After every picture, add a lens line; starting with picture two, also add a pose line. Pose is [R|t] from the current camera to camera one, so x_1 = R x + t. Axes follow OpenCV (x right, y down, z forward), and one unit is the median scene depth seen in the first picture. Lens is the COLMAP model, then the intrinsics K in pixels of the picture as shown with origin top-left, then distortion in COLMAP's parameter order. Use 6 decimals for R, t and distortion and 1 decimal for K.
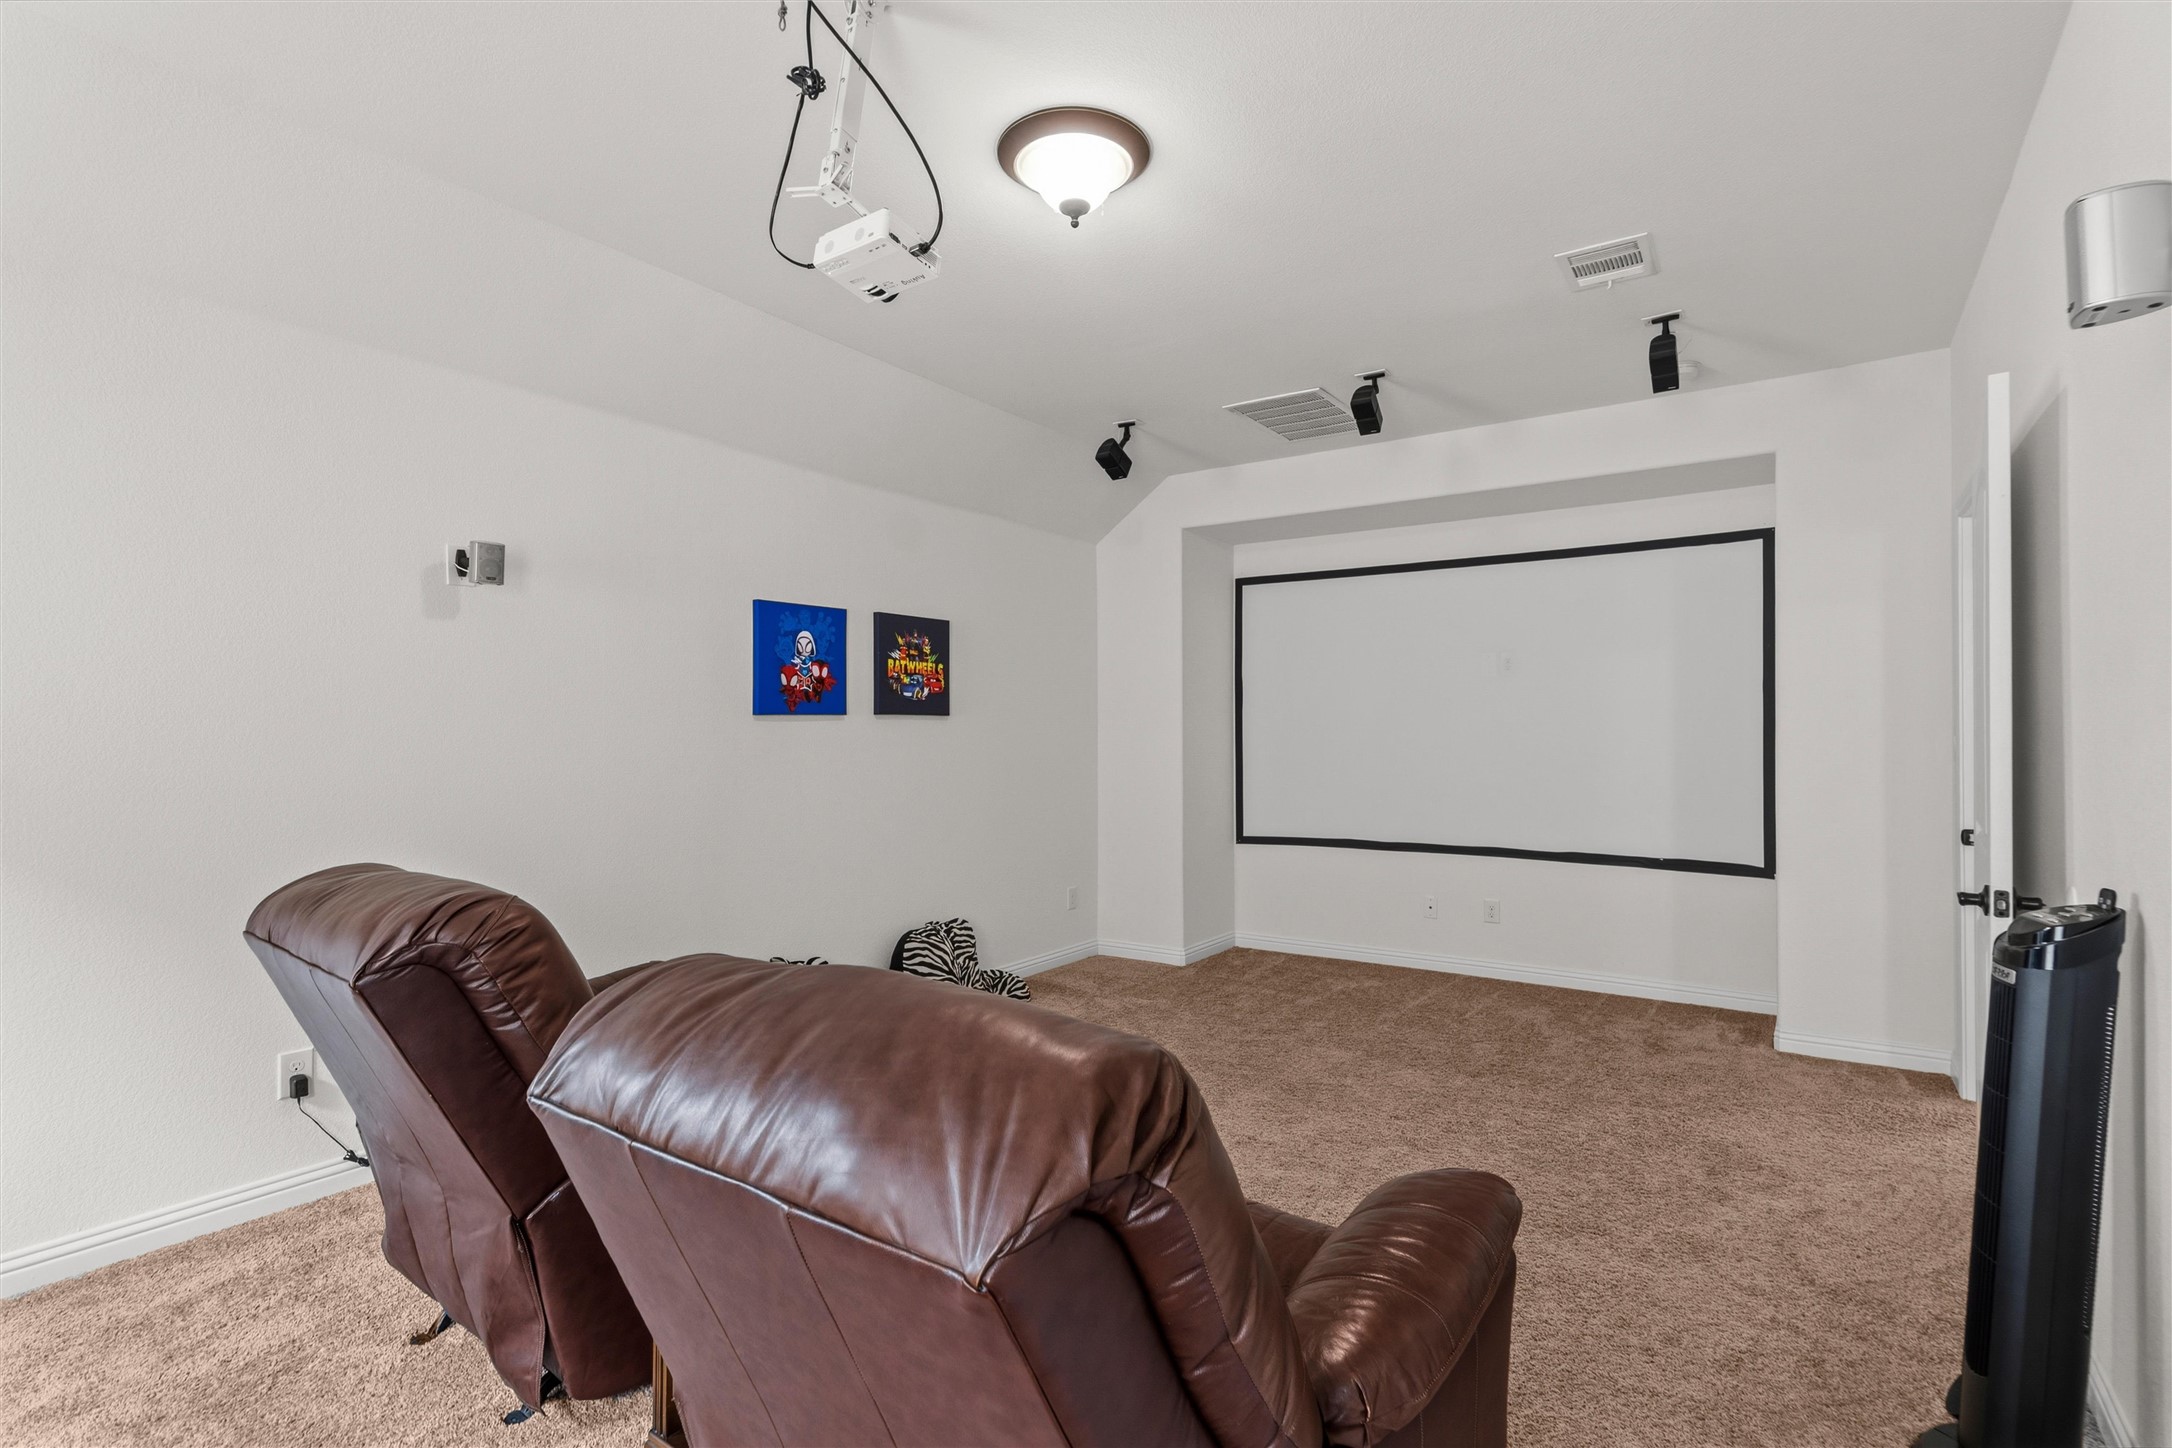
lens RADIAL K [[1033.3, 0, 1098.9], [0, 1033.3, 724.4], [0, 0, 1]] dist [0.006808, -0.000946]
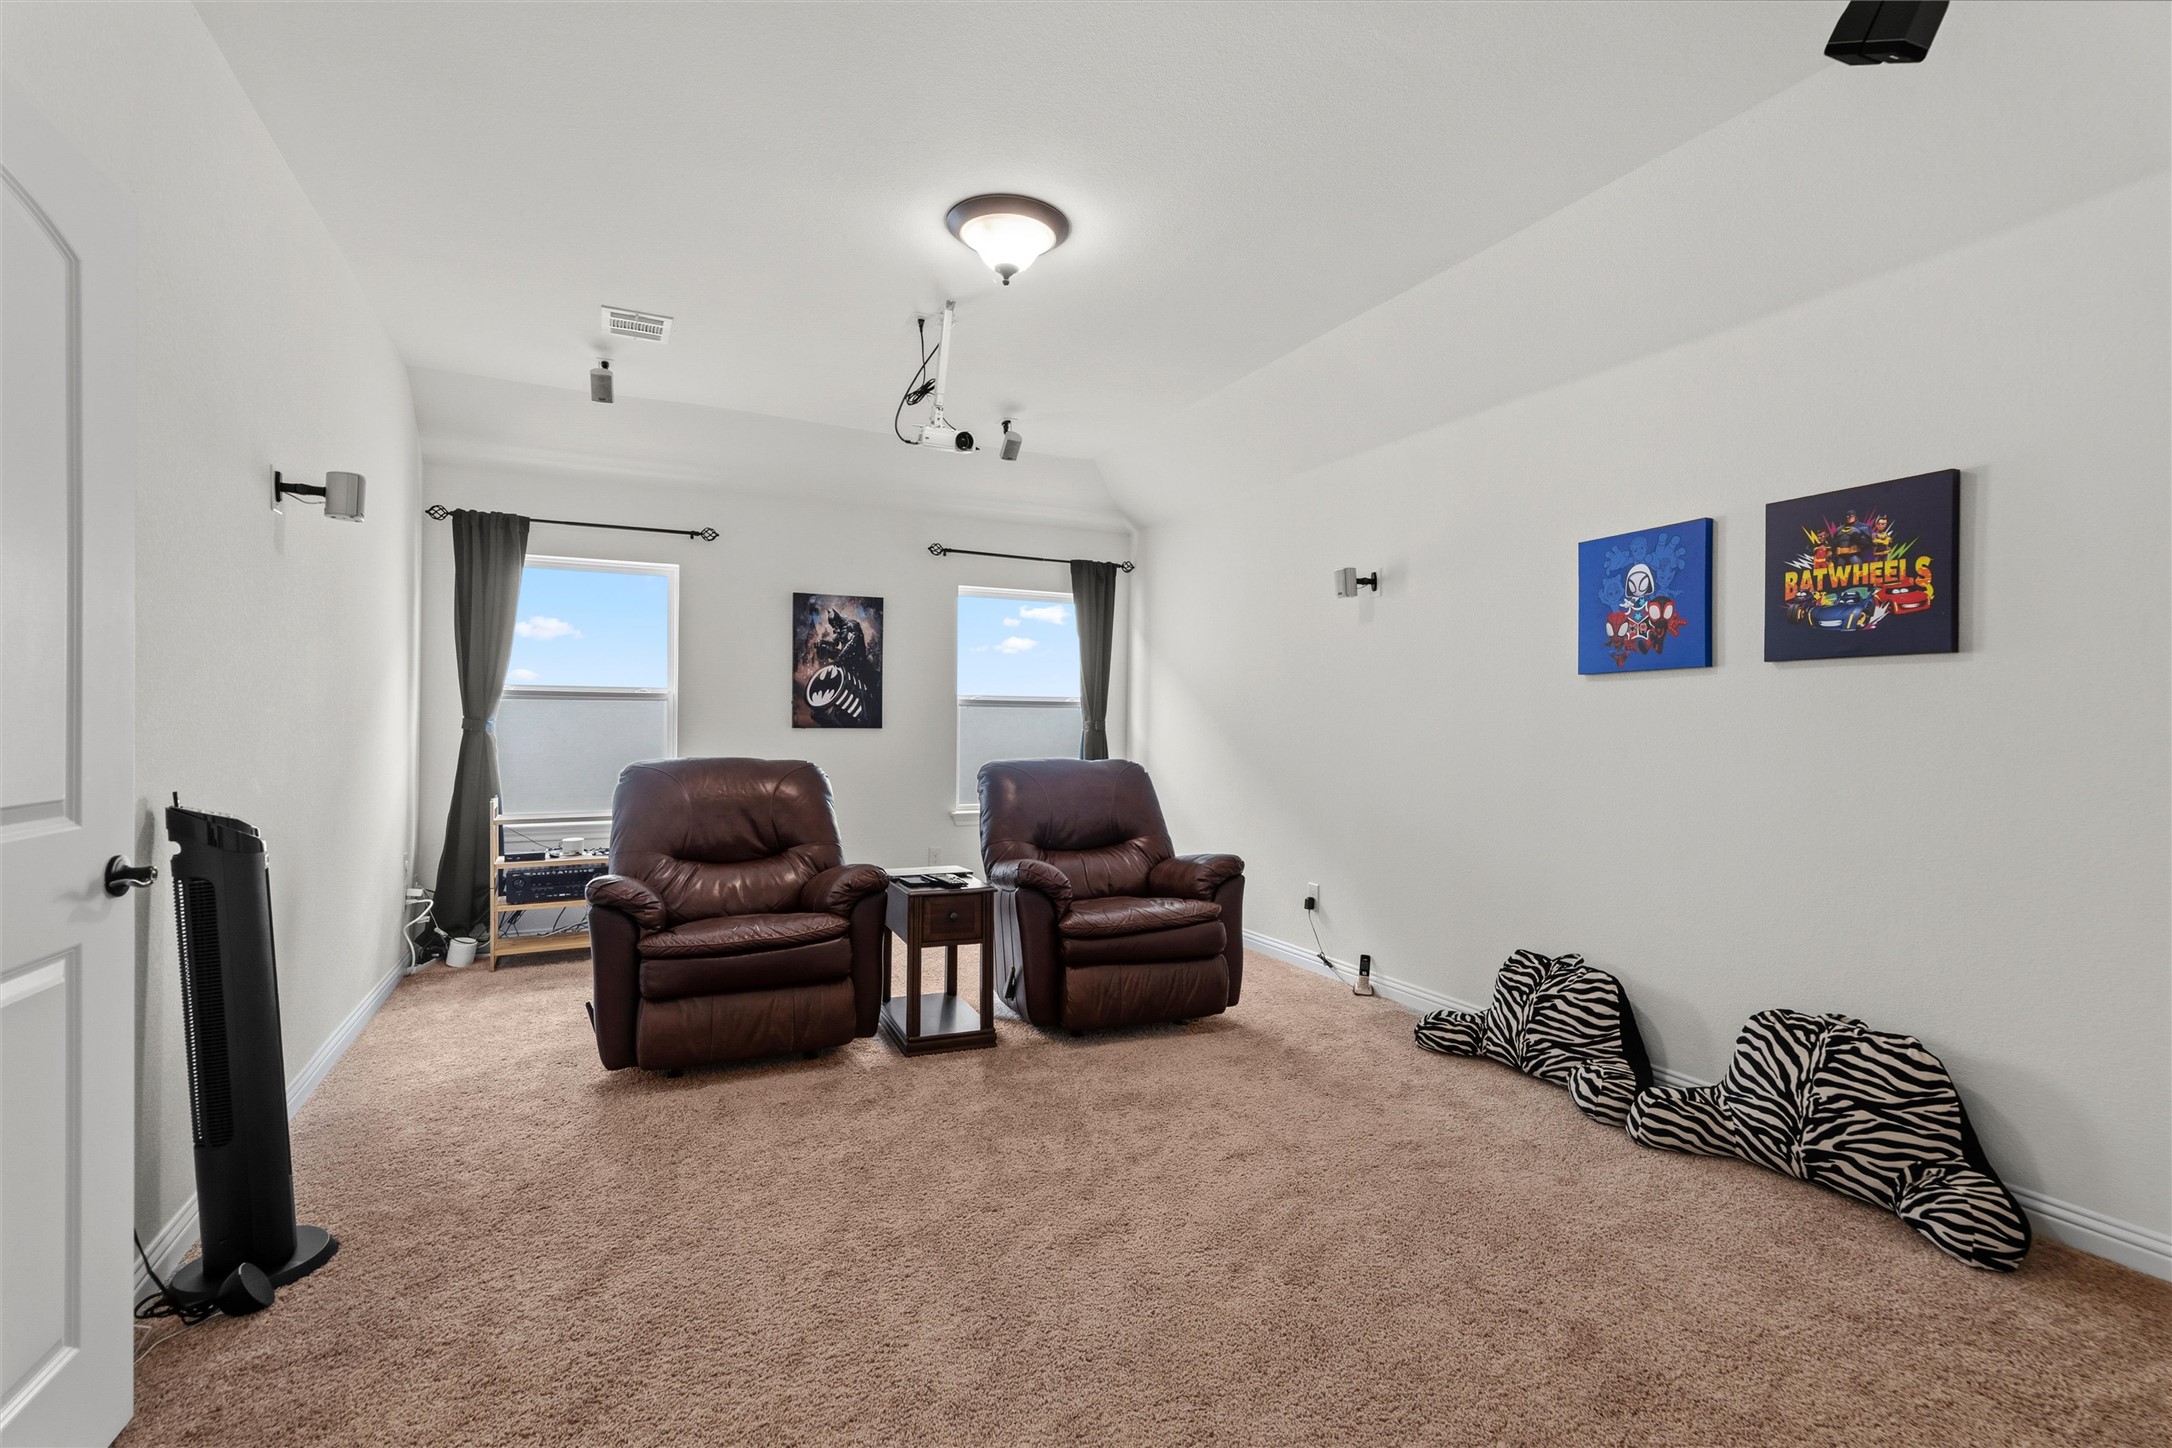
lens RADIAL K [[1033.3, 0, 1098.9], [0, 1033.3, 724.4], [0, 0, 1]] dist [0.006808, -0.000946]
pose [[-0.501834, -0.000529, -0.864964, 0.593677], [0.001855, 0.999997, -0.001688, 0.031865], [0.864962, -0.002451, -0.501832, 1.019040]]
